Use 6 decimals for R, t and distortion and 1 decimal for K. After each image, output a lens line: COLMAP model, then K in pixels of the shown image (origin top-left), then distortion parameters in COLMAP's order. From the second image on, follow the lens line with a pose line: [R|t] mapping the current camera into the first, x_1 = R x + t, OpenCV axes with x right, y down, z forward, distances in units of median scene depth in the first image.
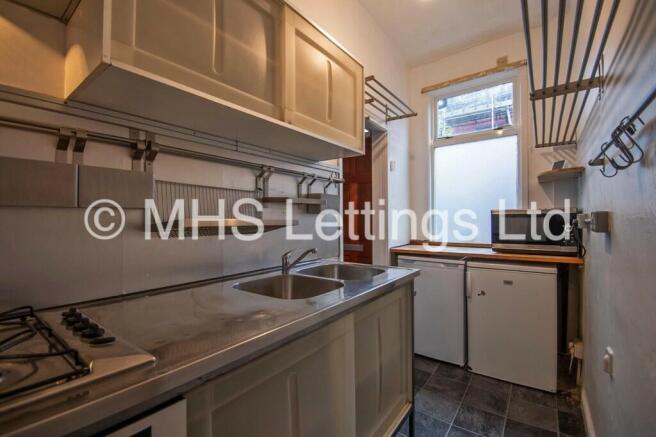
lens RADIAL K [[287.6, 0, 328.1], [0, 287.6, 218.3], [0, 0, 1]] dist [-0.004738, -0.000719]
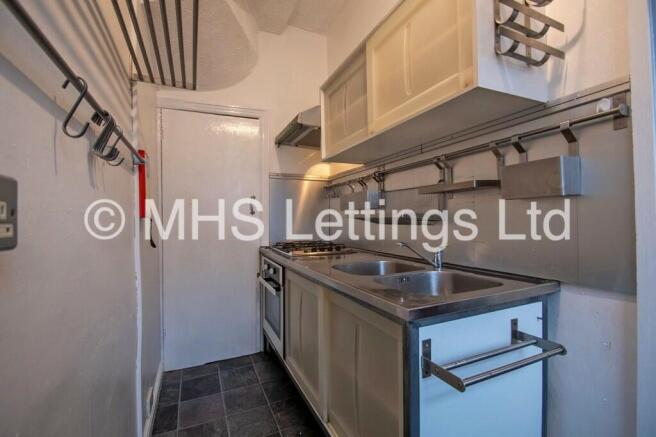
lens RADIAL K [[287.6, 0, 327.0], [0, 287.6, 218.8], [0, 0, 1]] dist [-0.004738, -0.000719]
pose [[-0.471468, 0.002455, -0.881880, 0.961336], [0.010207, 0.999944, -0.002673, 0.034503], [0.881824, -0.010261, -0.471467, 1.293880]]
